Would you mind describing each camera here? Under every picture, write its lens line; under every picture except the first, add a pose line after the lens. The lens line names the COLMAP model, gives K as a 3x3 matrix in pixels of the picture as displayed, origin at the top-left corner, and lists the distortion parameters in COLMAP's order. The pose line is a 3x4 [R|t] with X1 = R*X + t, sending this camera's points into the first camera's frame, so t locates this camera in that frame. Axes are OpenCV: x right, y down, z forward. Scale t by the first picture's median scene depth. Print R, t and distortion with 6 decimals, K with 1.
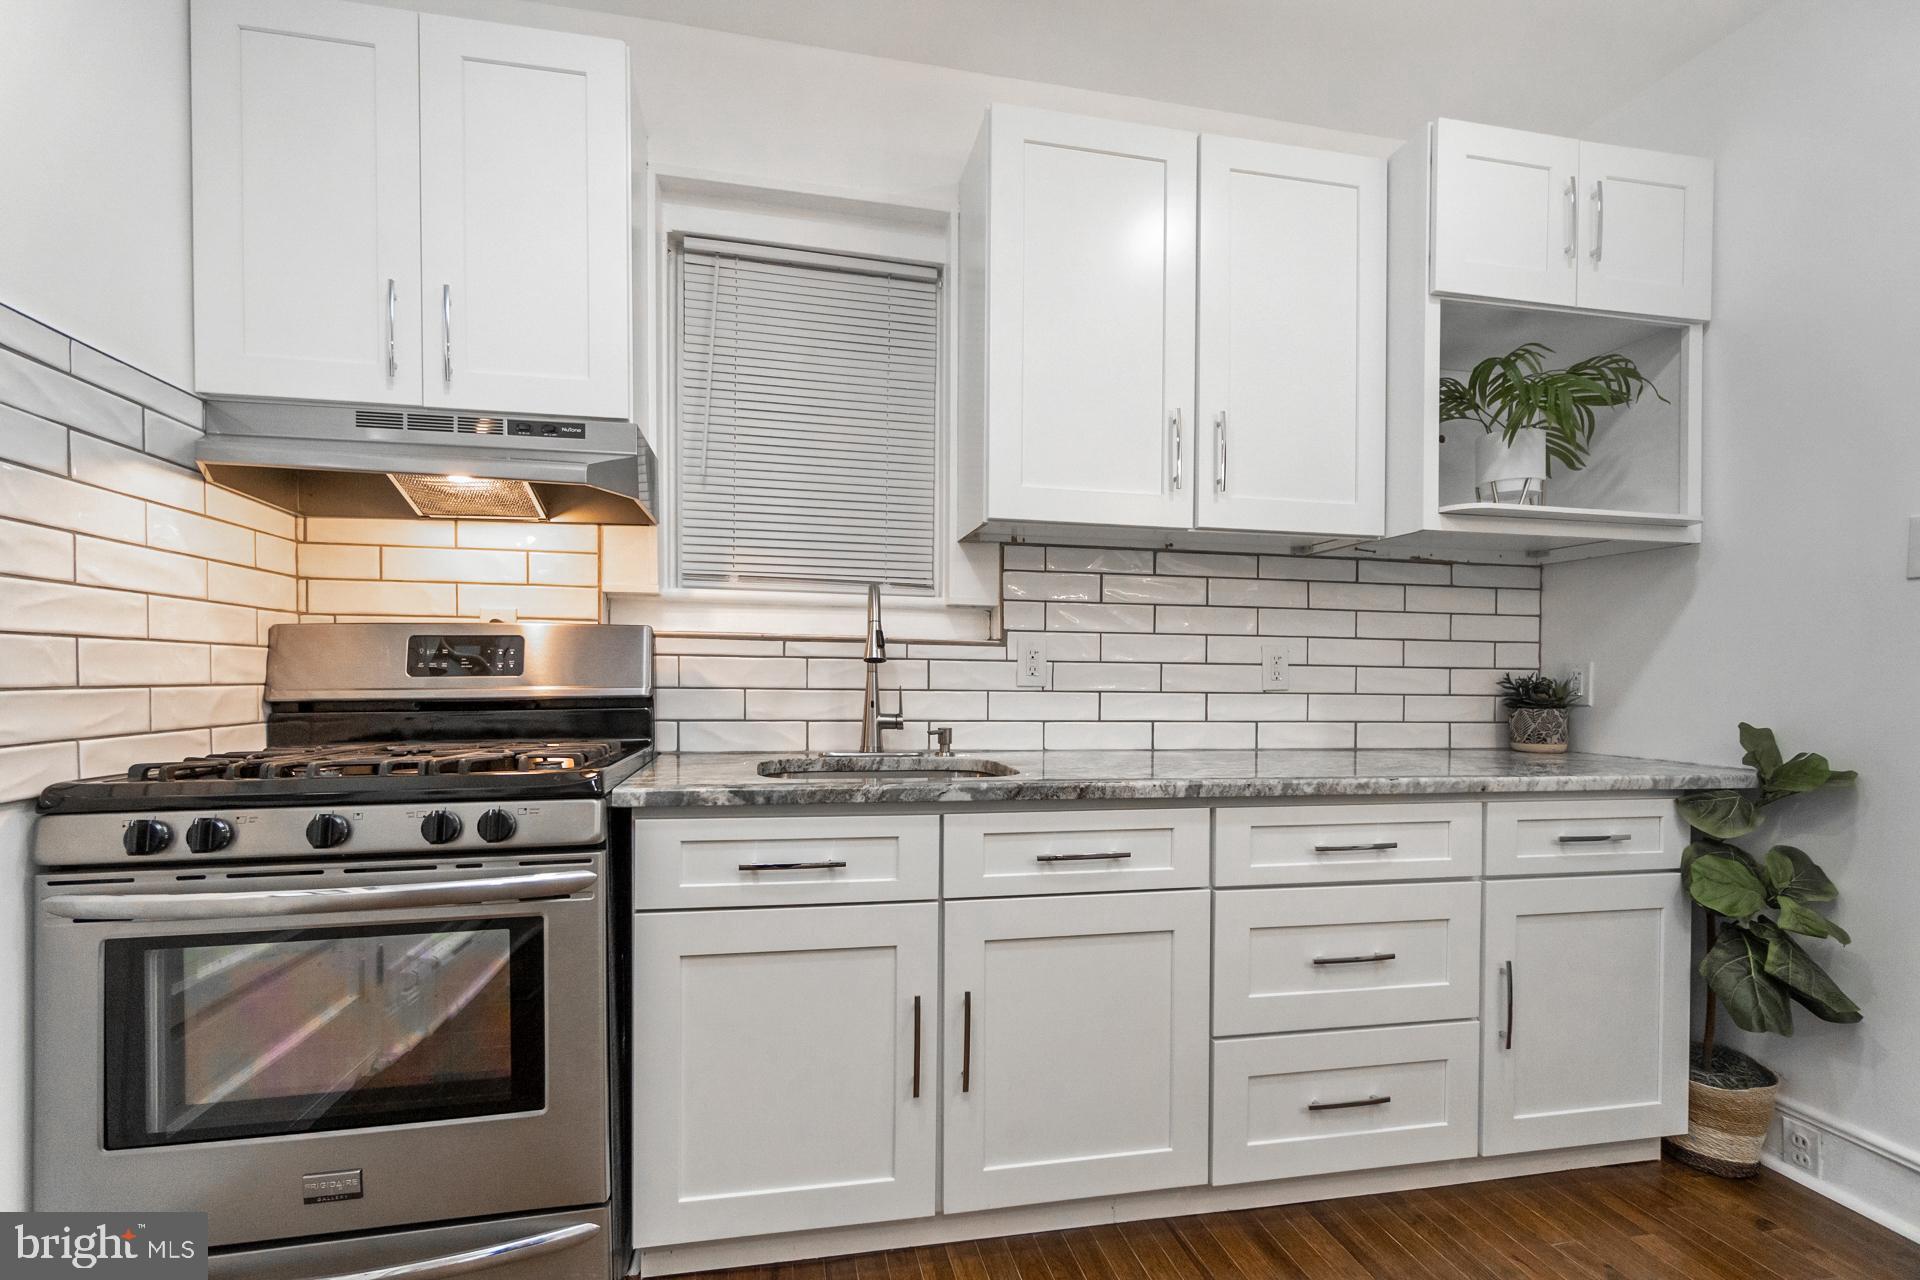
lens RADIAL K [[841.8, 0, 958.6], [0, 841.8, 690.6], [0, 0, 1]] dist [-0.009684, 0.000060]
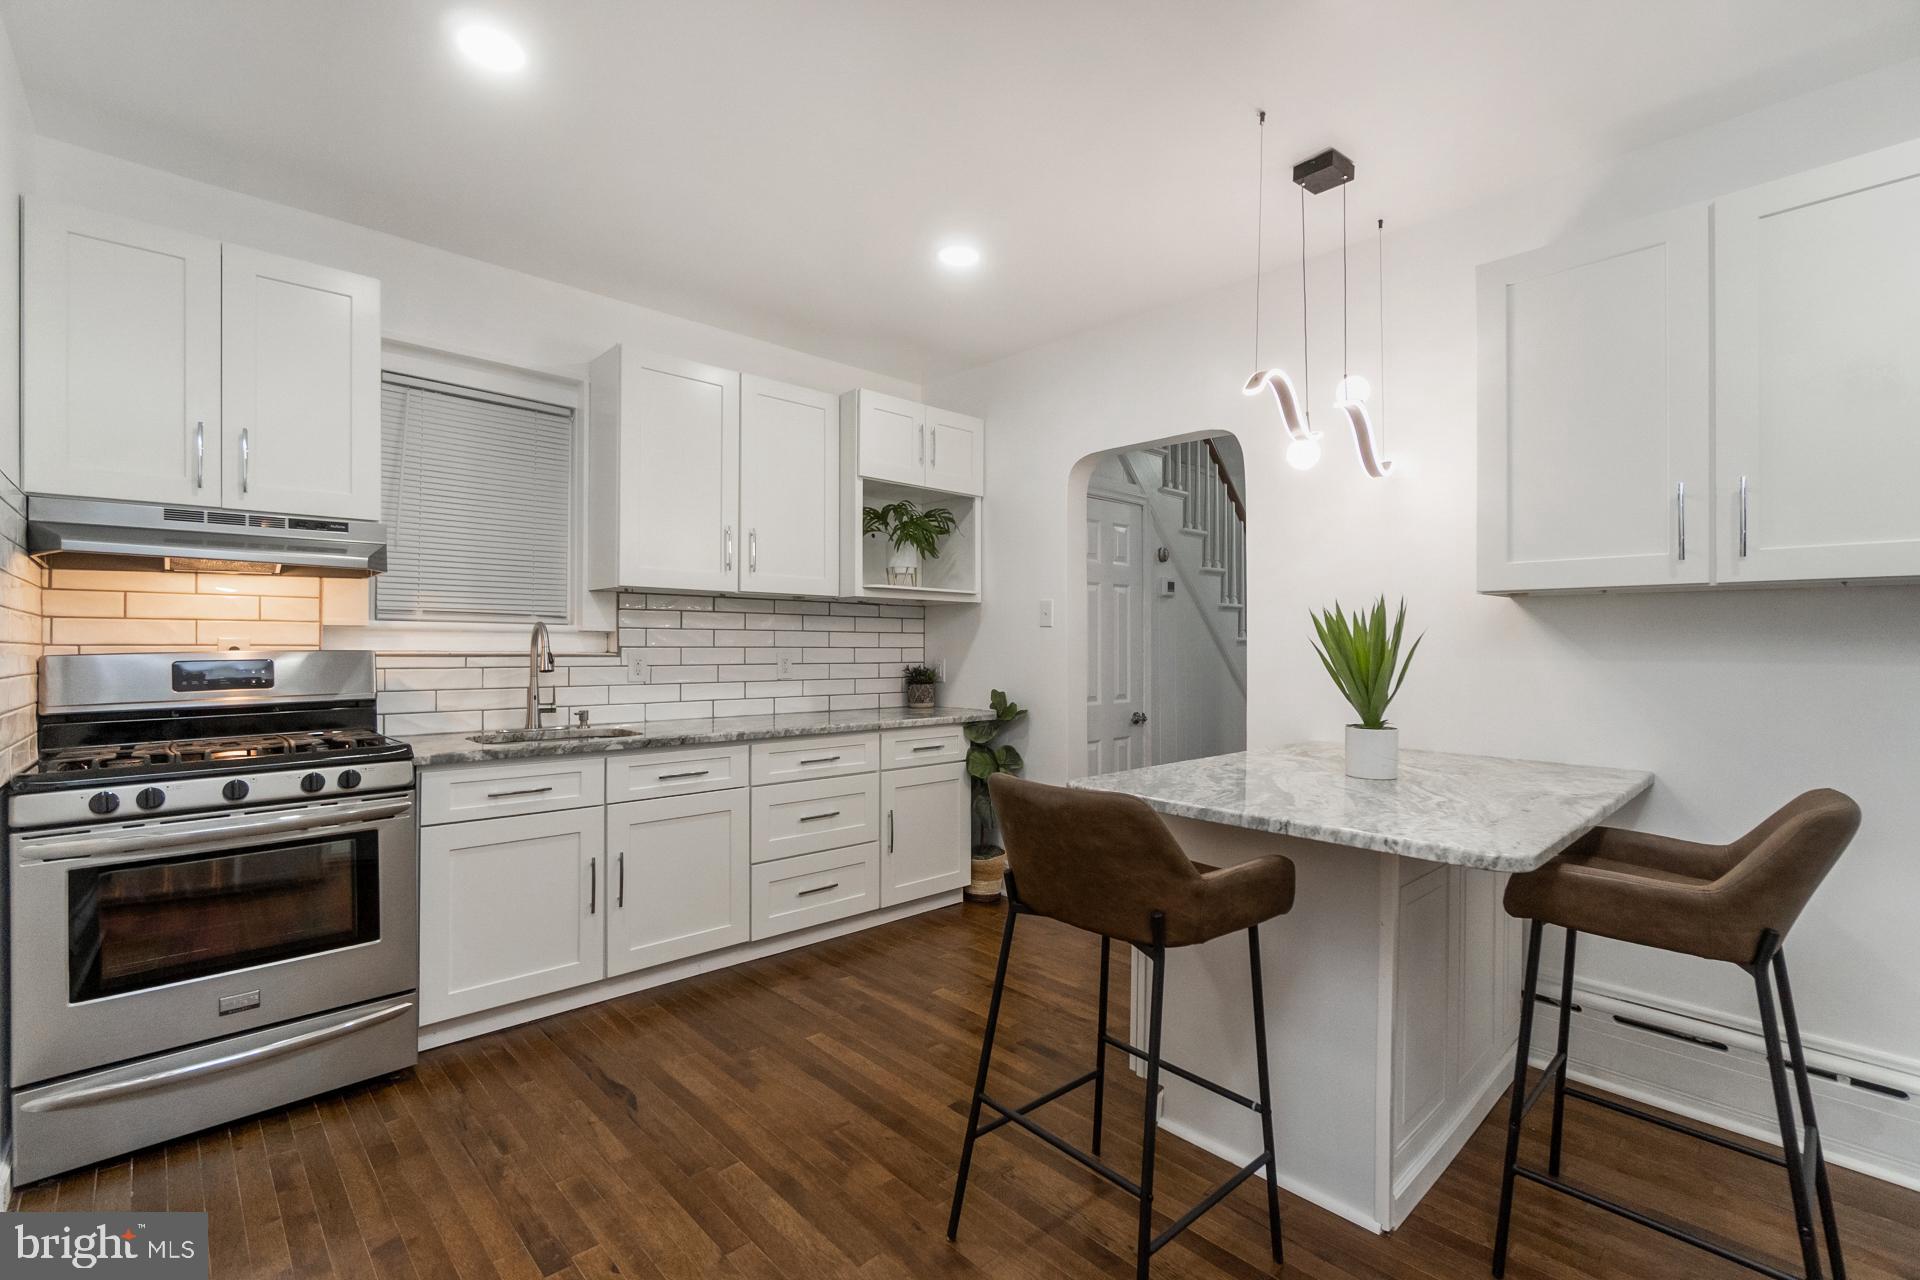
lens RADIAL K [[838.0, 0, 956.3], [0, 838.0, 603.6], [0, 0, 1]] dist [-0.006376, 0.000222]
pose [[0.856037, 0.015588, 0.516680, -0.255277], [0.020202, 0.997773, -0.063572, -0.046097], [-0.516520, 0.064858, 0.853815, -0.796288]]
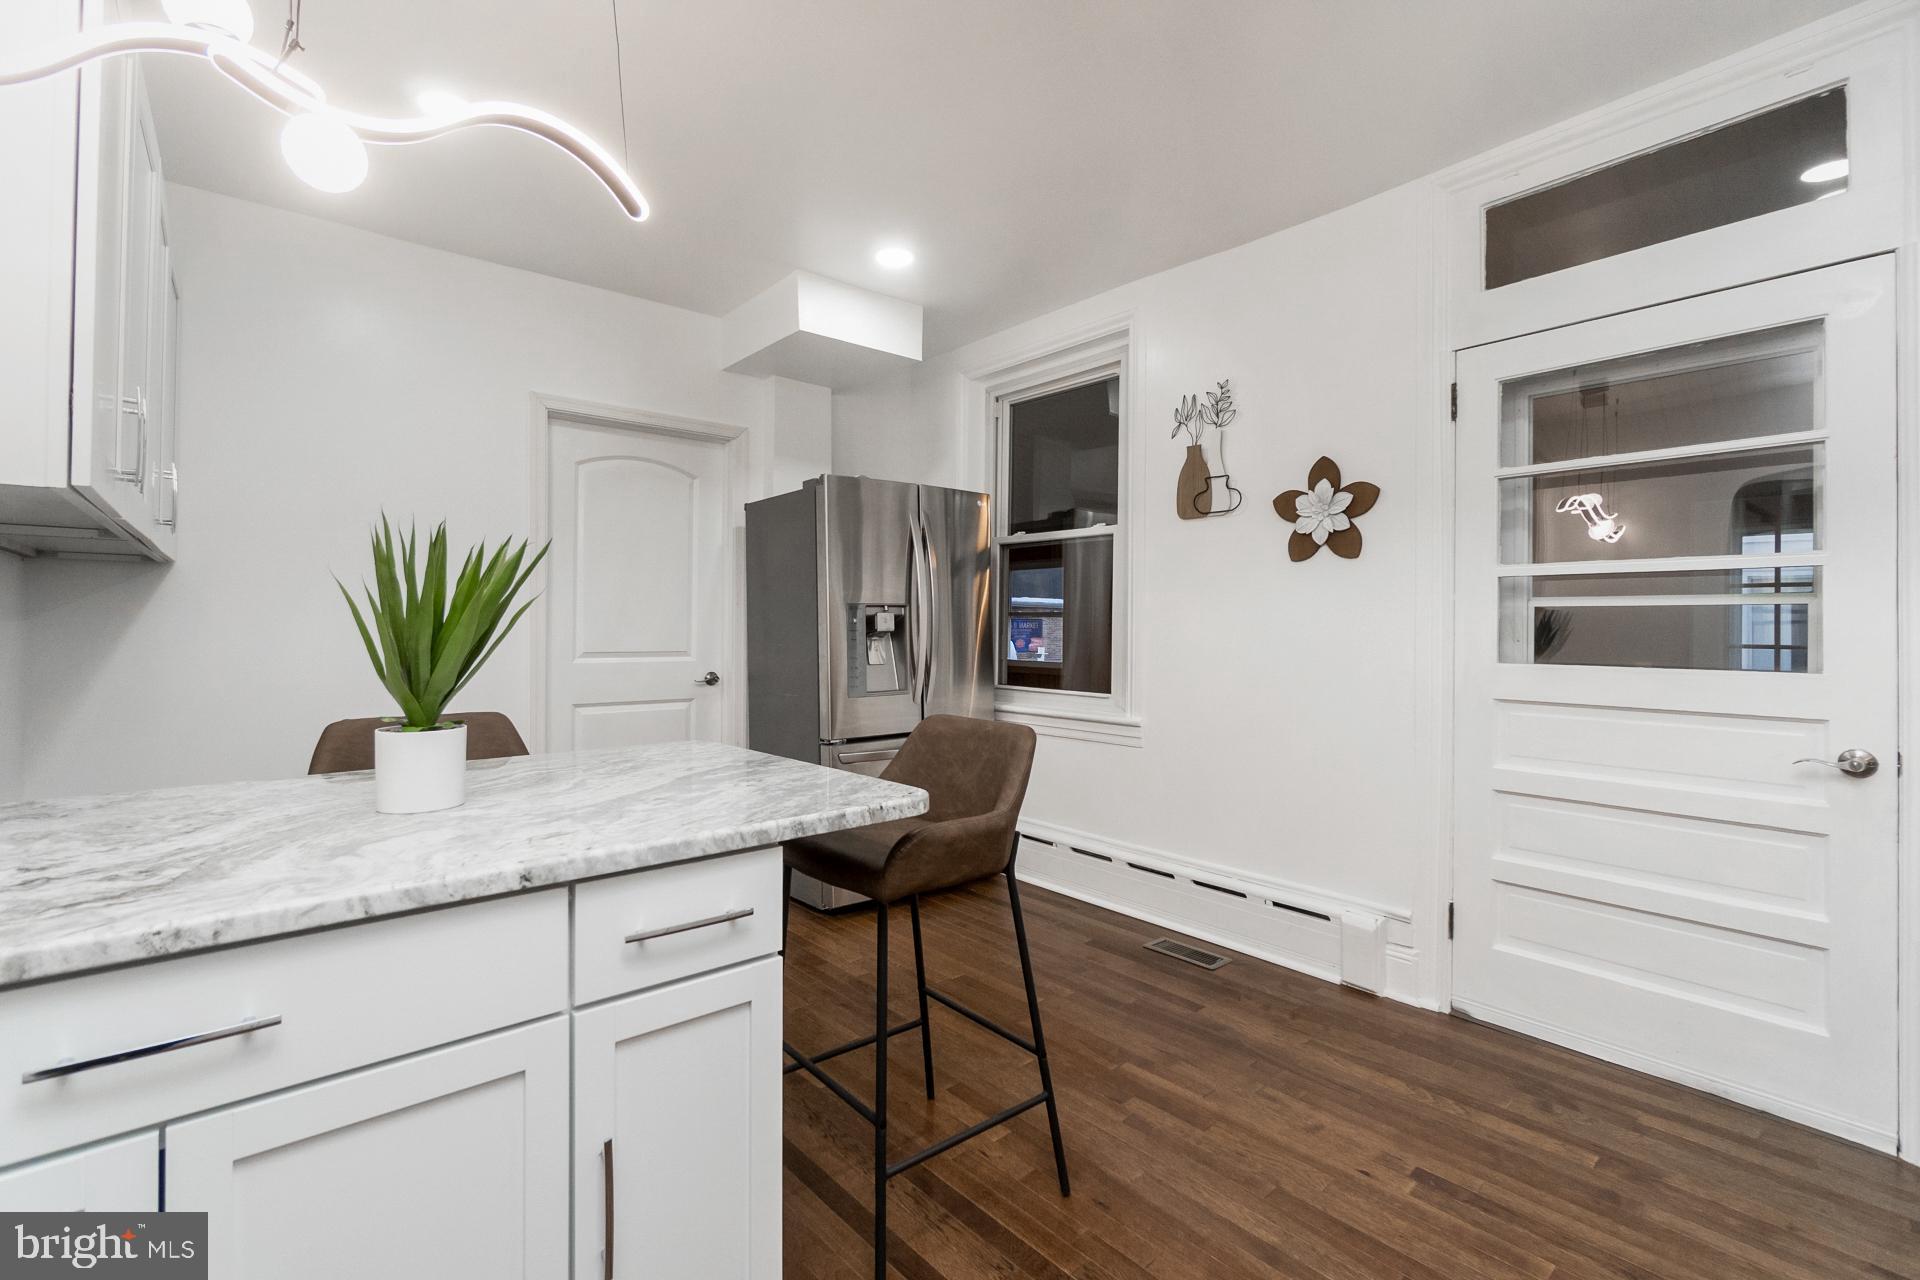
lens RADIAL K [[845.1, 0, 960.4], [0, 845.1, 618.8], [0, 0, 1]] dist [-0.001758, 0.000816]
pose [[-0.874151, -0.021636, -0.485172, 0.771946], [-0.027515, 0.999609, 0.004998, -0.050456], [0.484874, 0.017718, -0.874404, 0.751273]]
